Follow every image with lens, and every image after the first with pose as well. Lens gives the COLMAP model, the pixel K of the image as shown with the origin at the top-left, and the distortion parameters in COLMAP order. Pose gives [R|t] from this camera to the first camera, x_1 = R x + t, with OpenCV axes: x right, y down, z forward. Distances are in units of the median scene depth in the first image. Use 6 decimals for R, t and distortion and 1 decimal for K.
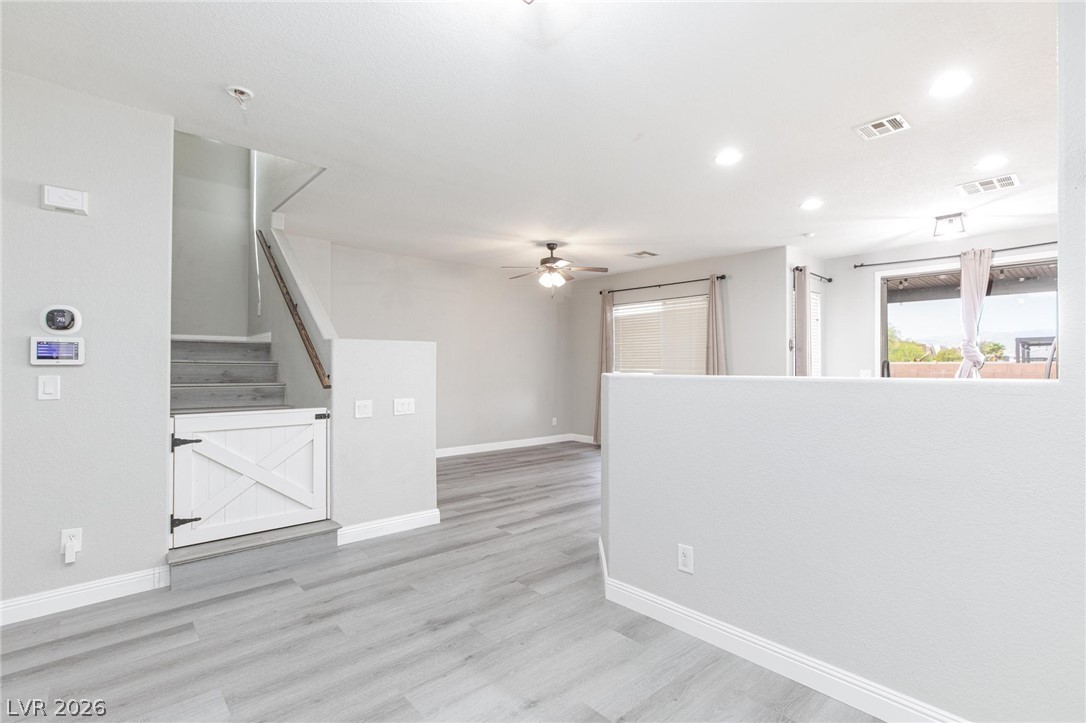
lens RADIAL K [[503.7, 0, 544.0], [0, 503.7, 356.8], [0, 0, 1]] dist [0.000545, 0.000964]
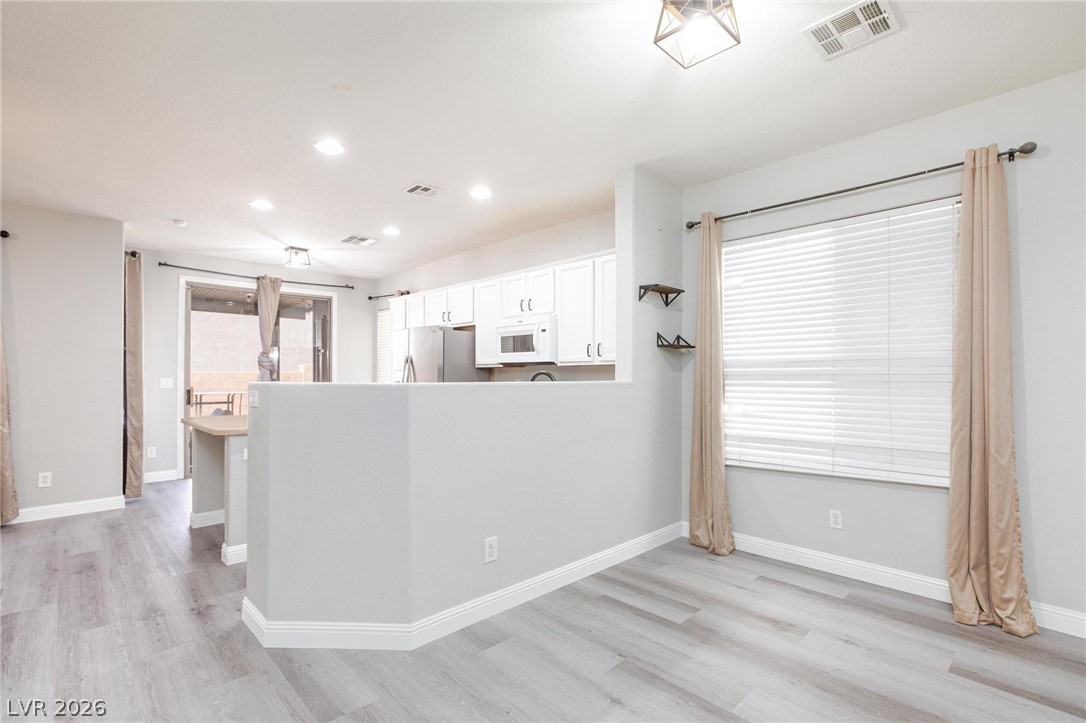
lens RADIAL K [[501.5, 0, 539.2], [0, 501.5, 375.4], [0, 0, 1]] dist [-0.030889, 0.012315]
pose [[-0.025955, 0.001637, 0.999662, -0.296054], [-0.021012, 0.999777, -0.002183, 0.009236], [-0.999442, -0.021062, -0.025915, 0.344723]]
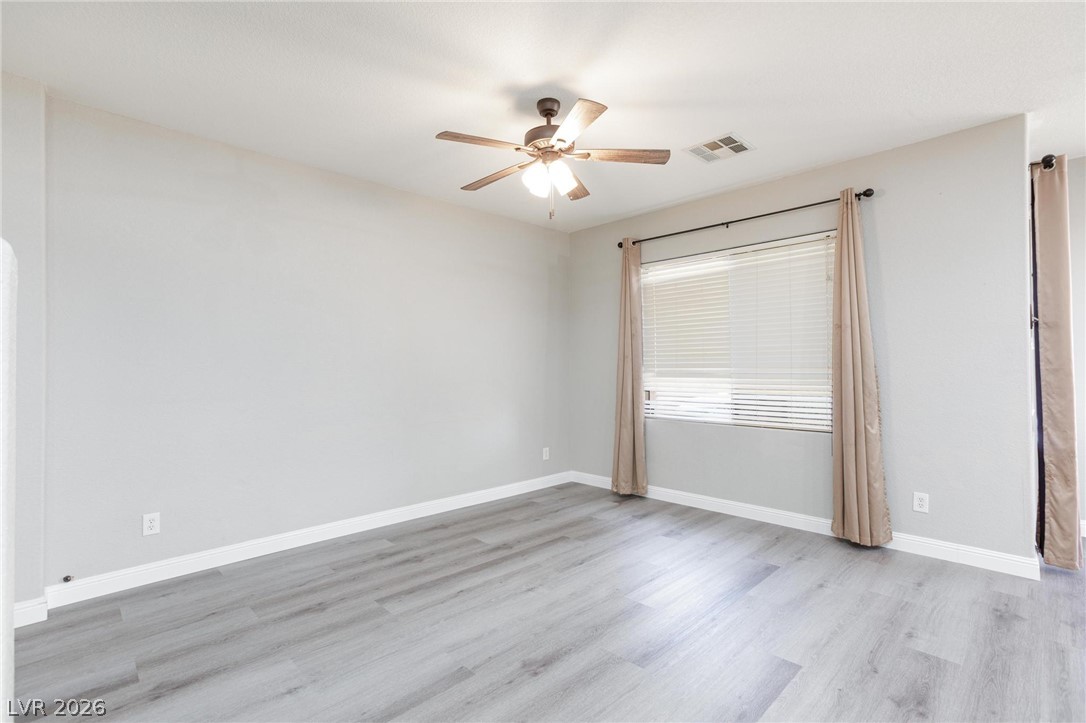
lens RADIAL K [[501.8, 0, 539.1], [0, 501.8, 360.4], [0, 0, 1]] dist [-0.014369, 0.012264]
pose [[0.999282, -0.011797, 0.035993, -0.011679], [0.011549, 0.999908, 0.007089, 0.010146], [-0.036074, -0.006668, 0.999327, 0.502836]]
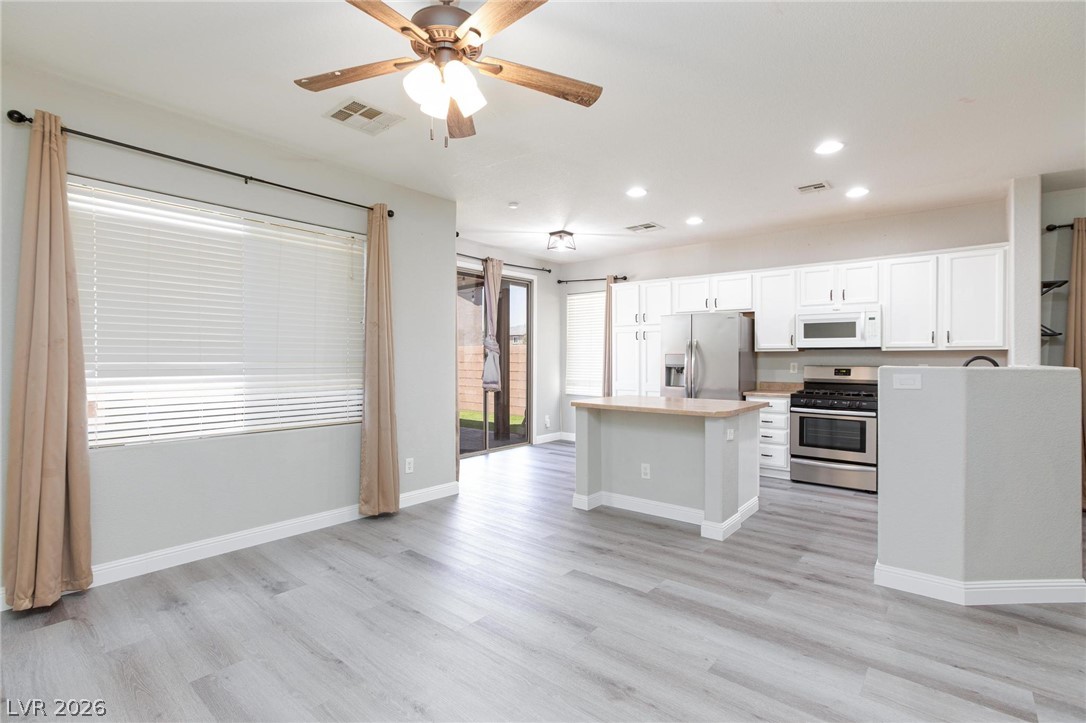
lens RADIAL K [[503.7, 0, 544.0], [0, 503.7, 356.8], [0, 0, 1]] dist [0.000545, 0.000964]
pose [[-0.124341, 0.000093, 0.992240, -0.297642], [-0.022834, 0.999735, -0.002955, 0.017002], [-0.991977, -0.023024, -0.124306, 0.916023]]
